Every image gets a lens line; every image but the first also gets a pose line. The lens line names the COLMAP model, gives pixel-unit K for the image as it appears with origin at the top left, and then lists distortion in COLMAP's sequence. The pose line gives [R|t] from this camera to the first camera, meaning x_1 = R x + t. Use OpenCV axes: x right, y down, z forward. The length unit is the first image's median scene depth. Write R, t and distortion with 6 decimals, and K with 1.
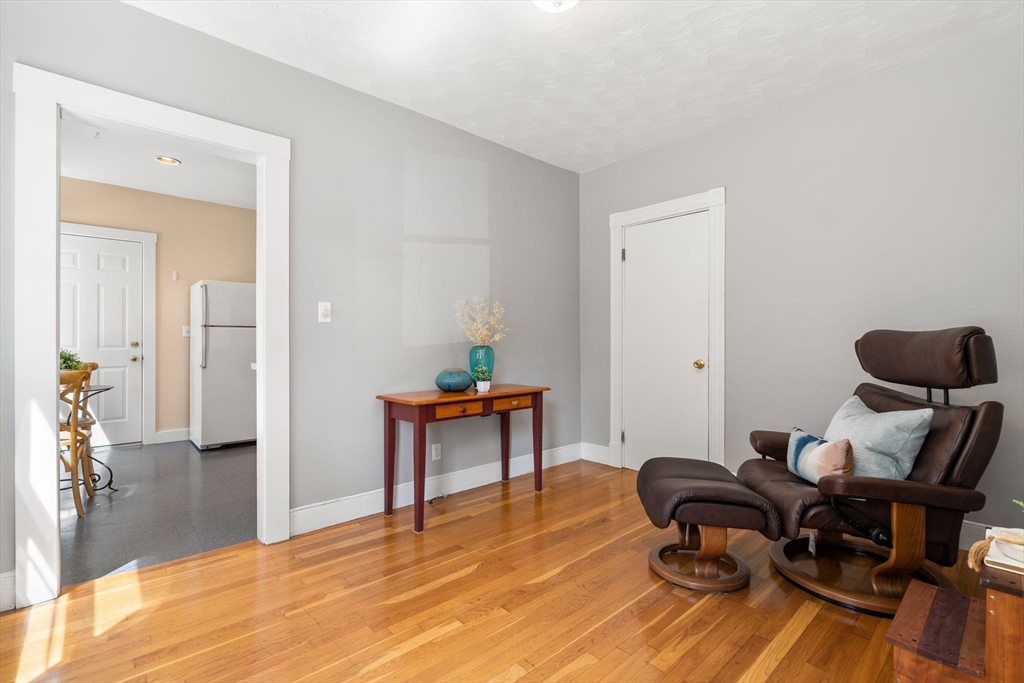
lens RADIAL K [[467.0, 0, 513.9], [0, 467.0, 339.2], [0, 0, 1]] dist [-0.002320, -0.000326]
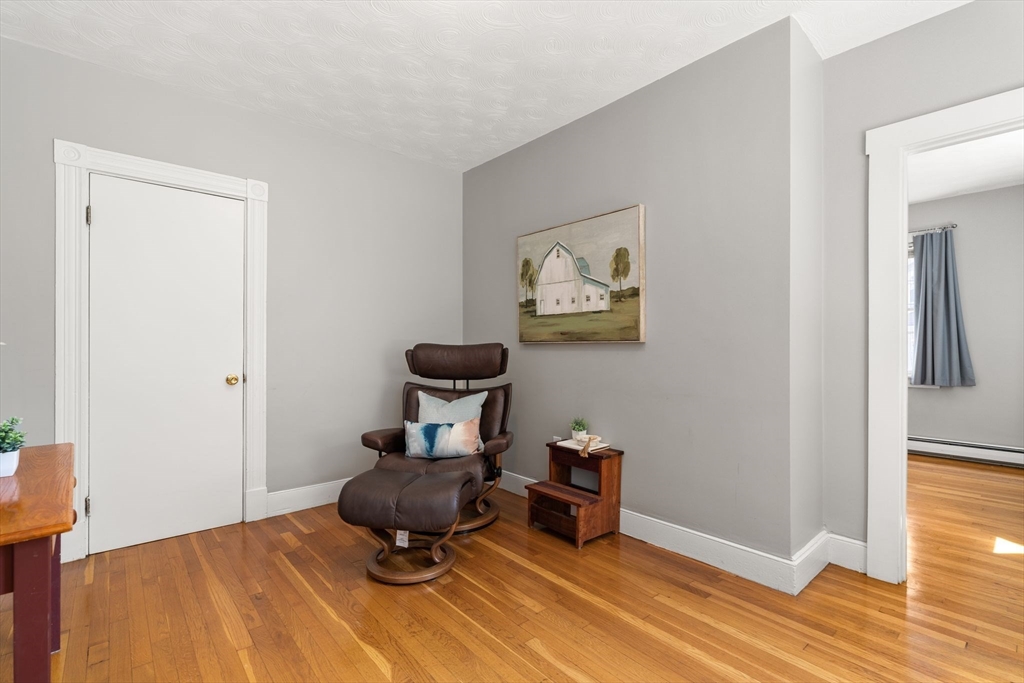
lens RADIAL K [[467.0, 0, 513.8], [0, 467.0, 346.3], [0, 0, 1]] dist [-0.002320, -0.000326]
pose [[0.014296, -0.000498, 0.999898, -0.591790], [-0.003796, 0.999993, 0.000553, -0.011951], [-0.999891, -0.003804, 0.014294, 0.647262]]
